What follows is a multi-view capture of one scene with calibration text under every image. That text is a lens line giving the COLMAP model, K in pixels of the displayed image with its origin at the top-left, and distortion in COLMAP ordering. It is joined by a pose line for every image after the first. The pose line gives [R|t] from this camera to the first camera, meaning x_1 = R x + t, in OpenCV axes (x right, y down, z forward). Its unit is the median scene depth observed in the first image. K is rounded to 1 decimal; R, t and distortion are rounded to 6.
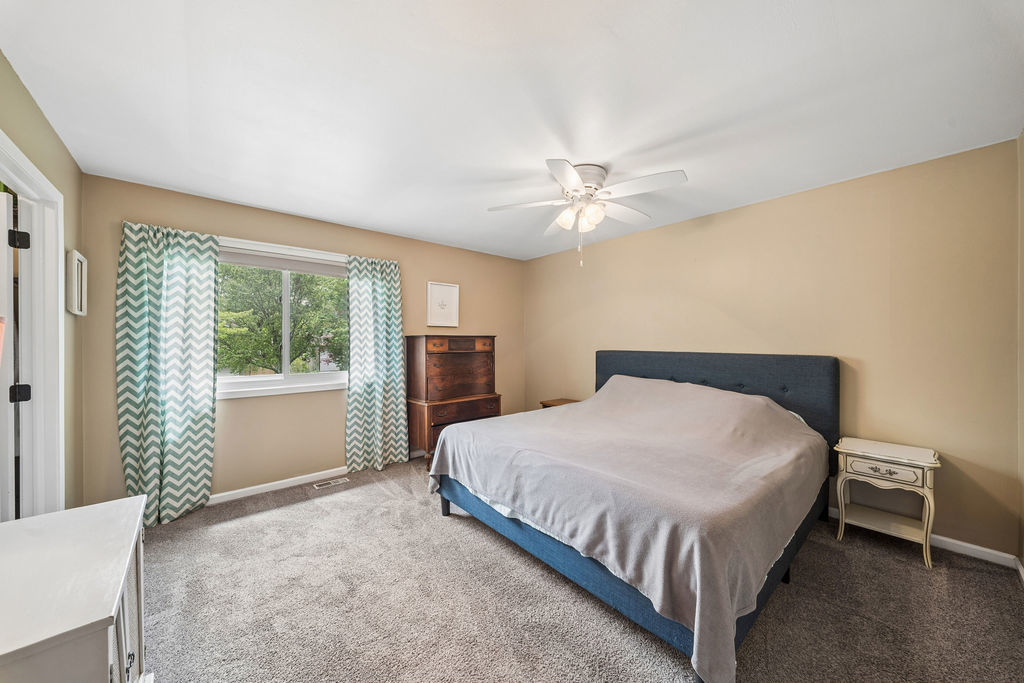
lens RADIAL K [[360.0, 0, 512.9], [0, 360.0, 341.3], [0, 0, 1]] dist [-0.000845, -0.002630]
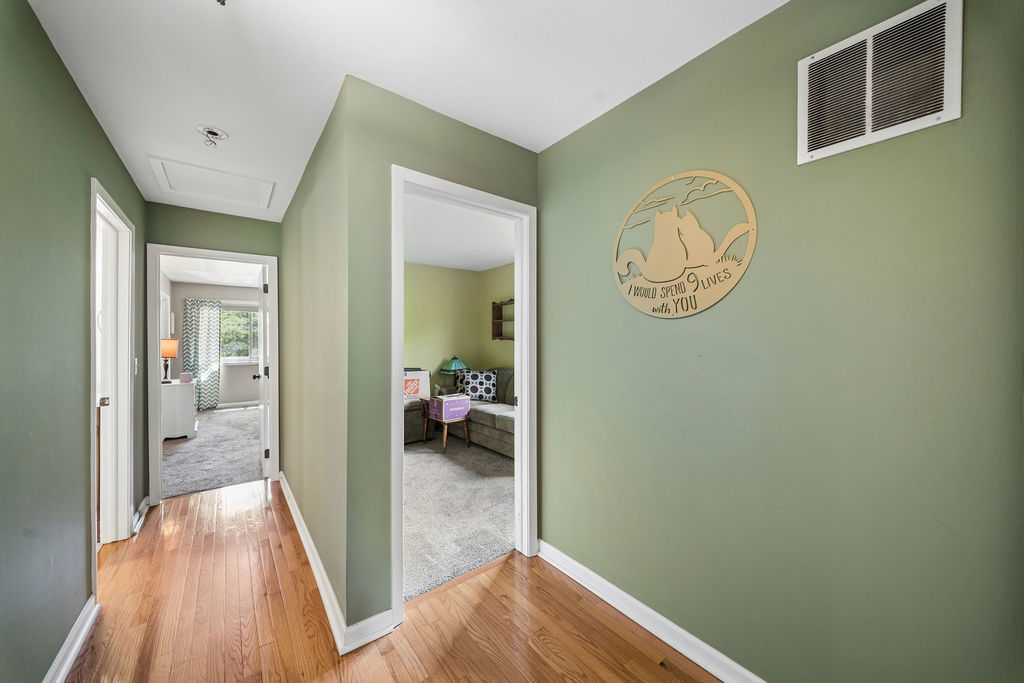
lens RADIAL K [[360.0, 0, 509.7], [0, 360.0, 342.0], [0, 0, 1]] dist [-0.000845, -0.002630]
pose [[0.998634, 0.001790, -0.052218, 1.408836], [-0.001544, 0.999988, 0.004749, -0.019499], [0.052226, -0.004662, 0.998624, -1.488042]]
